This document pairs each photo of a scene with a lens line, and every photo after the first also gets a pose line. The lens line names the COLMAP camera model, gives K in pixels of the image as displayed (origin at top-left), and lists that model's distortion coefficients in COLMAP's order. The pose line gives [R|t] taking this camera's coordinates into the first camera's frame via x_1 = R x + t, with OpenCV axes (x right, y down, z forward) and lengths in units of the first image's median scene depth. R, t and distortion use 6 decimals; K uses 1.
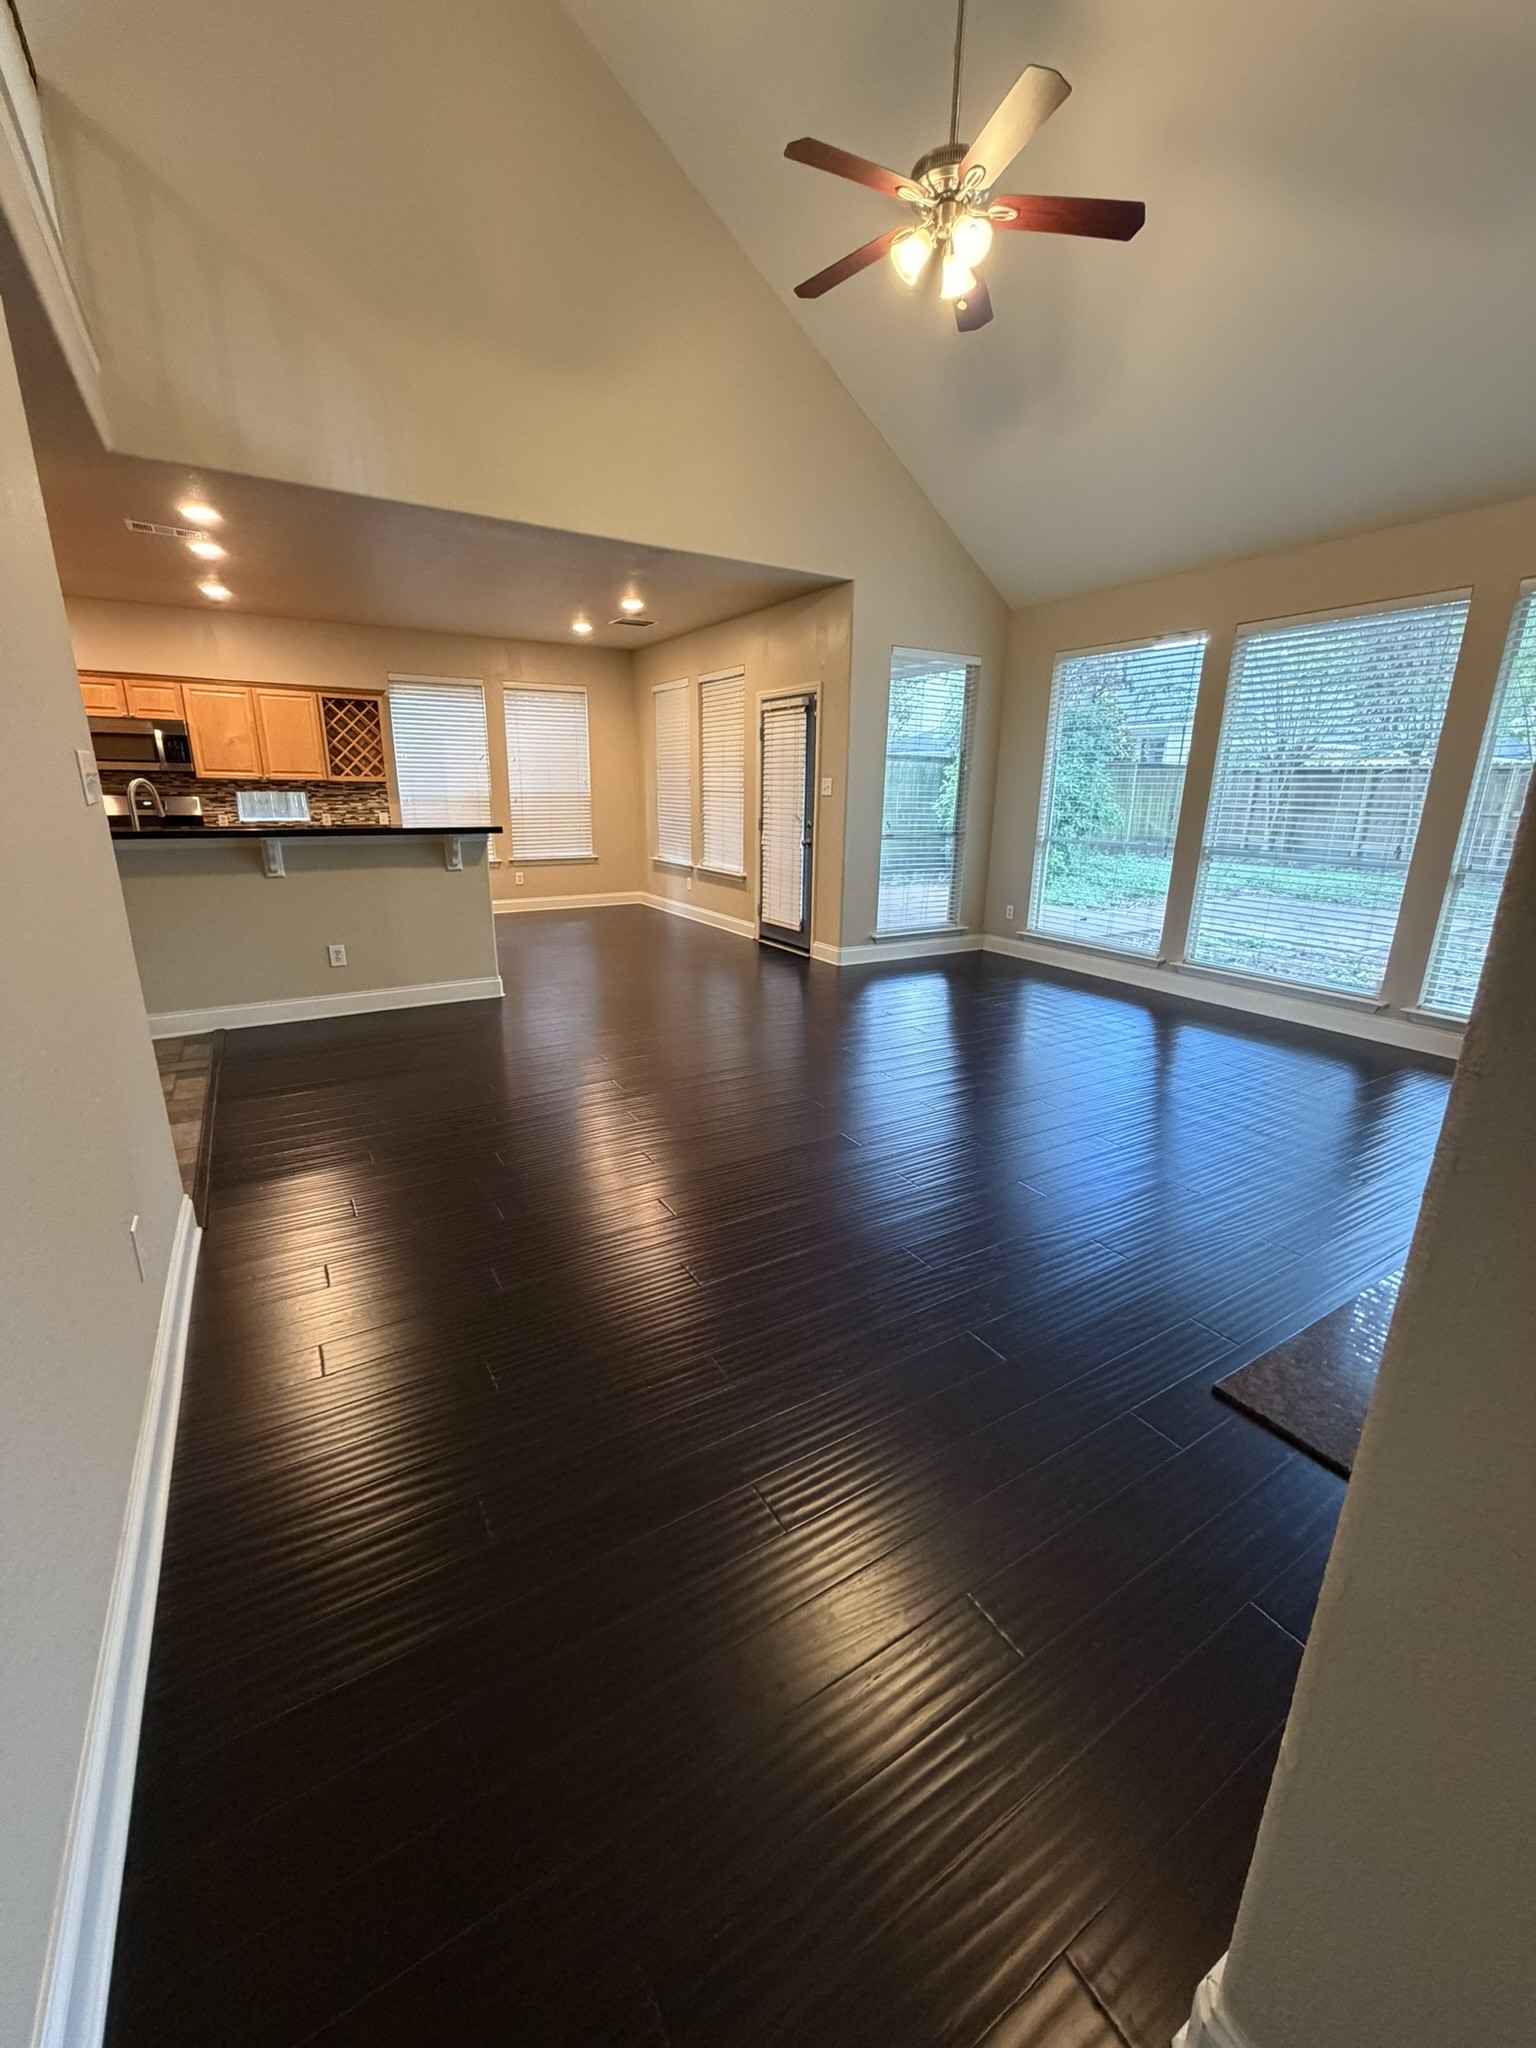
lens RADIAL K [[820.9, 0, 773.6], [0, 820.9, 1029.1], [0, 0, 1]] dist [-0.002180, -0.000211]
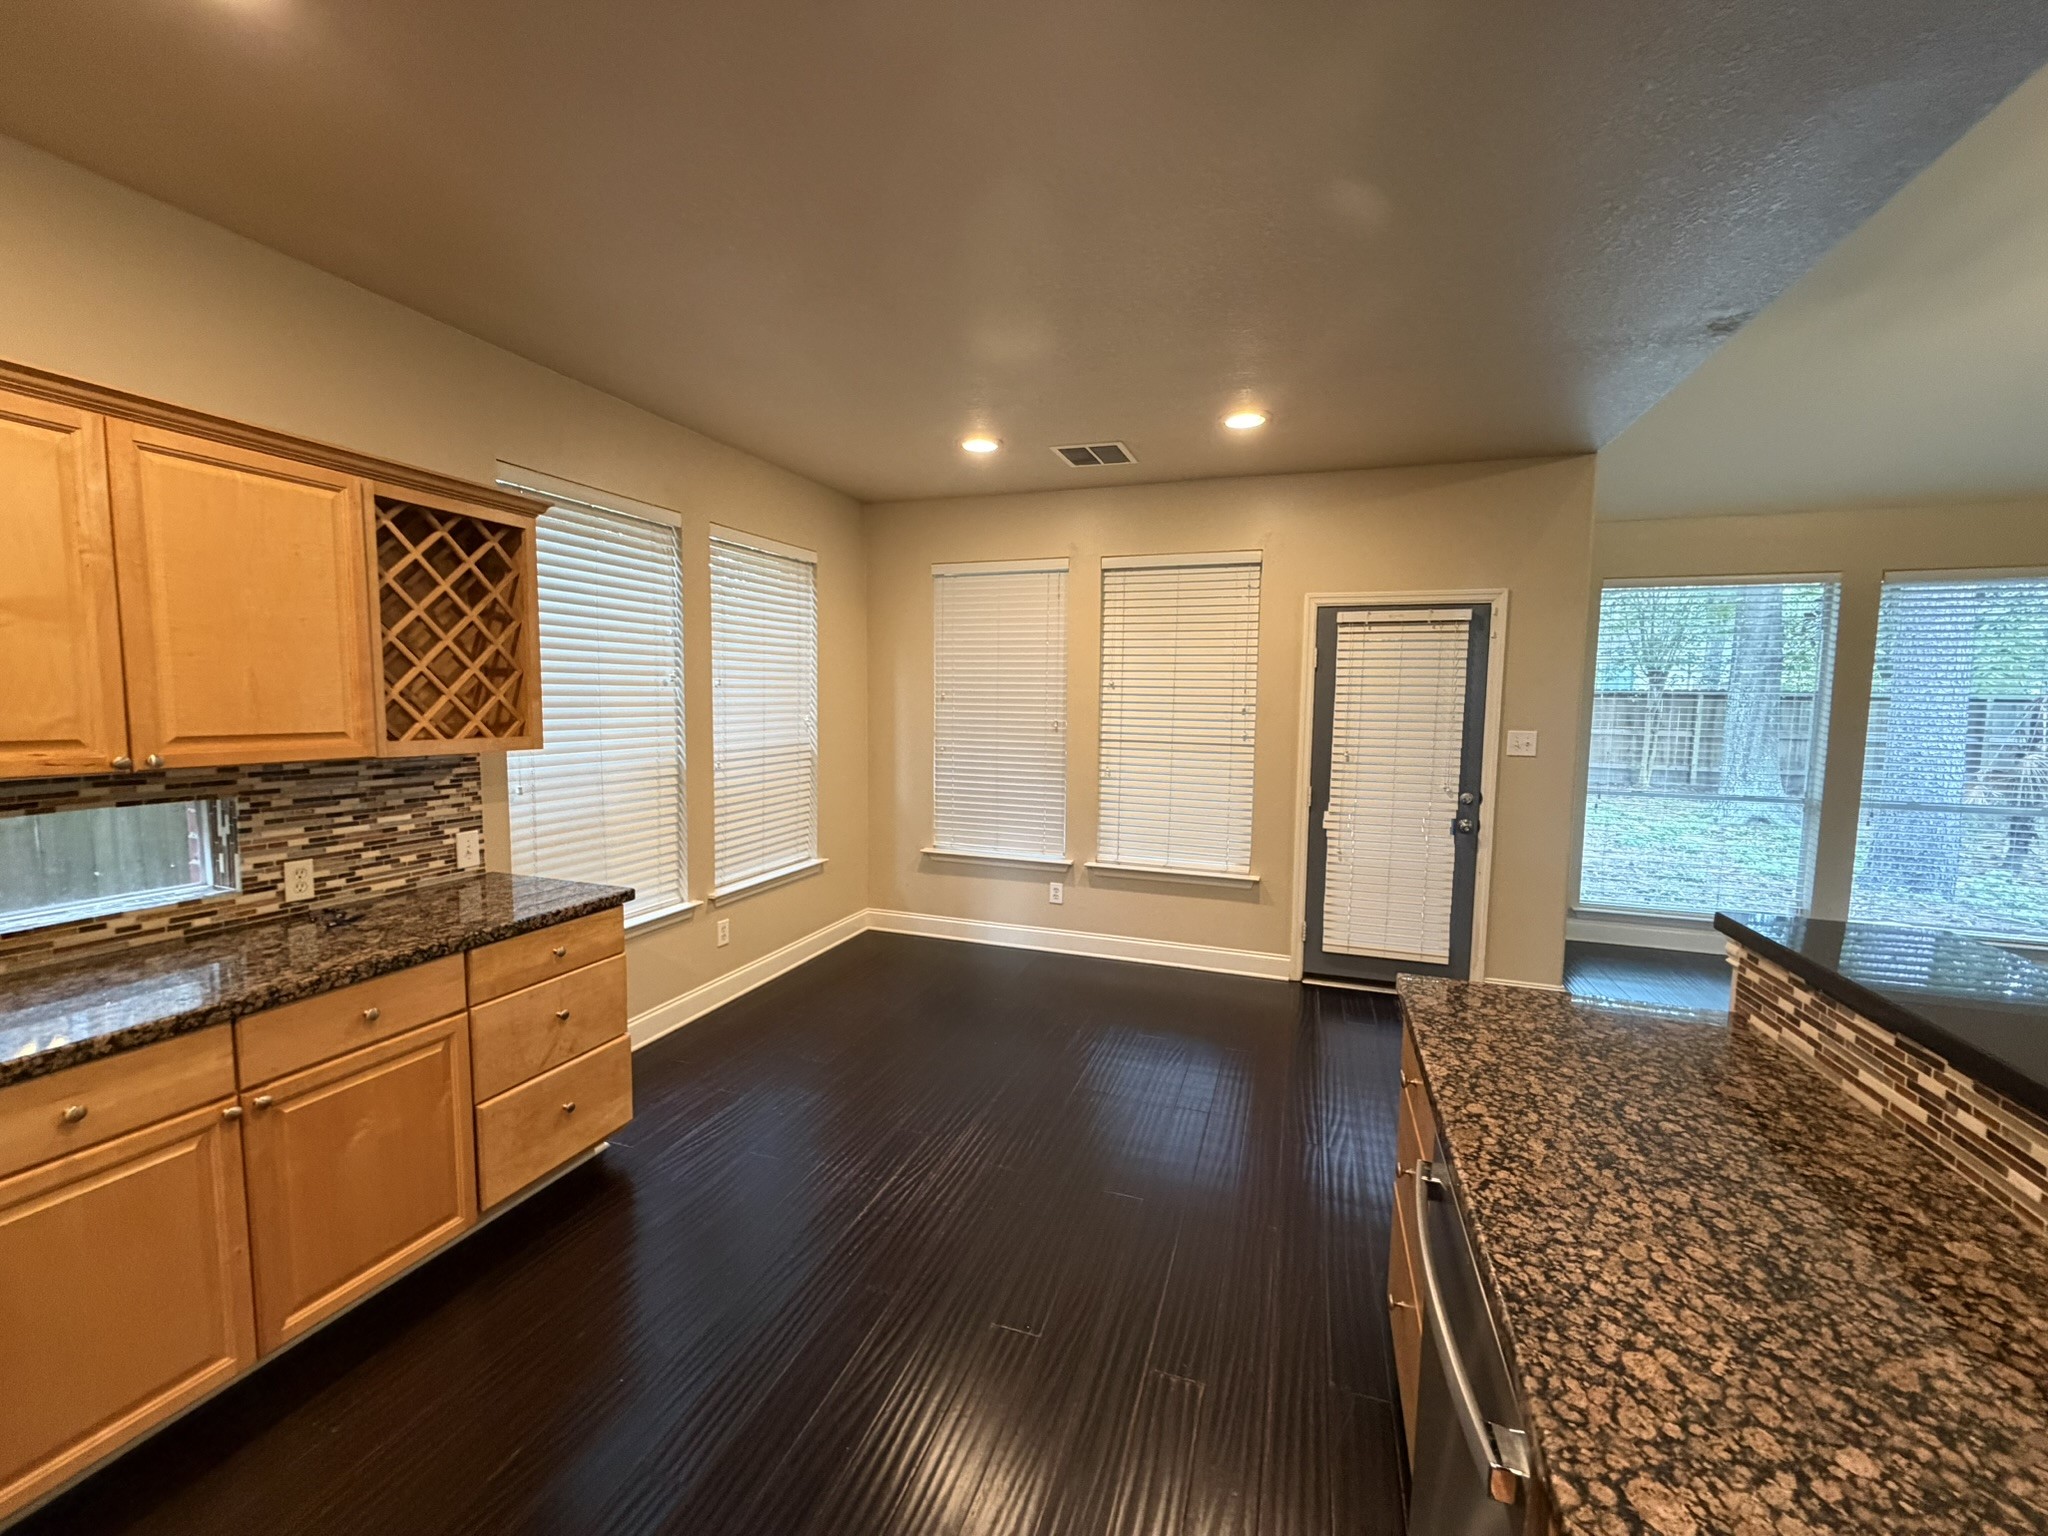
lens RADIAL K [[820.9, 0, 1023.9], [0, 820.9, 763.1], [0, 0, 1]] dist [-0.002180, -0.000211]
pose [[0.774001, -0.051738, 0.631067, -0.541804], [0.174830, 0.975374, -0.134461, -0.216722], [-0.608570, 0.214402, 0.763986, 0.620455]]
